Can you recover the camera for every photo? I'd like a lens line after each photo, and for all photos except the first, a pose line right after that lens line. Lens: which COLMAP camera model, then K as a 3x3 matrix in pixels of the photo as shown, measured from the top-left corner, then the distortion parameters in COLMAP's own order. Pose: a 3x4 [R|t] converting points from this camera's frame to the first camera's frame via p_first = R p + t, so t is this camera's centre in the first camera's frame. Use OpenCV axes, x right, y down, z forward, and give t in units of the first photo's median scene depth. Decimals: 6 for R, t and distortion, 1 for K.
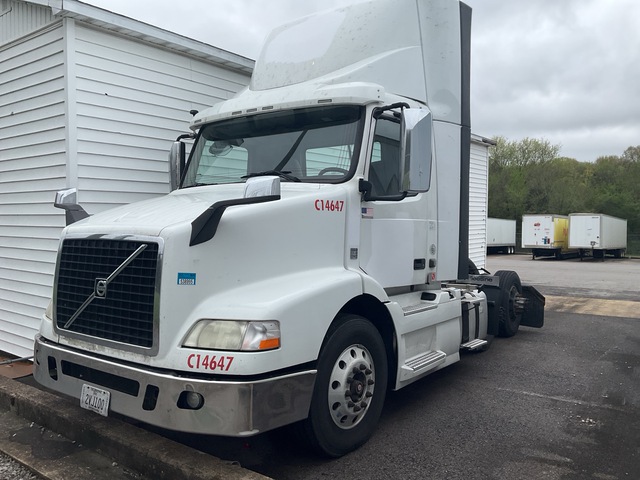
lens RADIAL K [[560.2, 0, 317.2], [0, 560.2, 239.6], [0, 0, 1]] dist [0.065024, 0.014593]
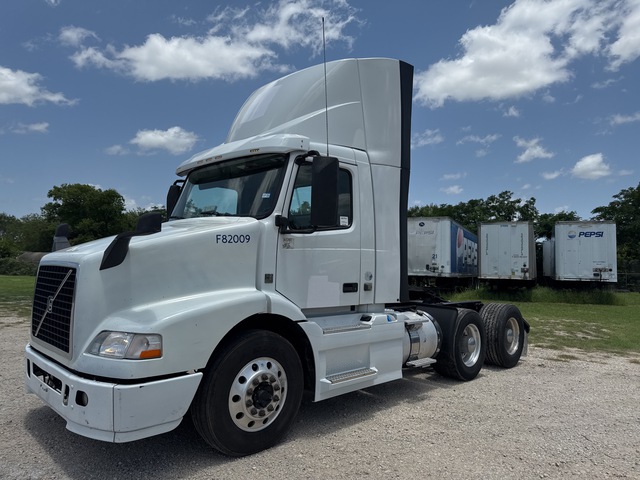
lens RADIAL K [[500.1, 0, 315.7], [0, 500.1, 219.1], [0, 0, 1]] dist [0.027327, -0.015587]
pose [[0.989749, -0.006139, -0.142683, 0.300084], [-0.006874, 0.995870, -0.090532, -0.004902], [0.142649, 0.090585, 0.985619, -0.025881]]
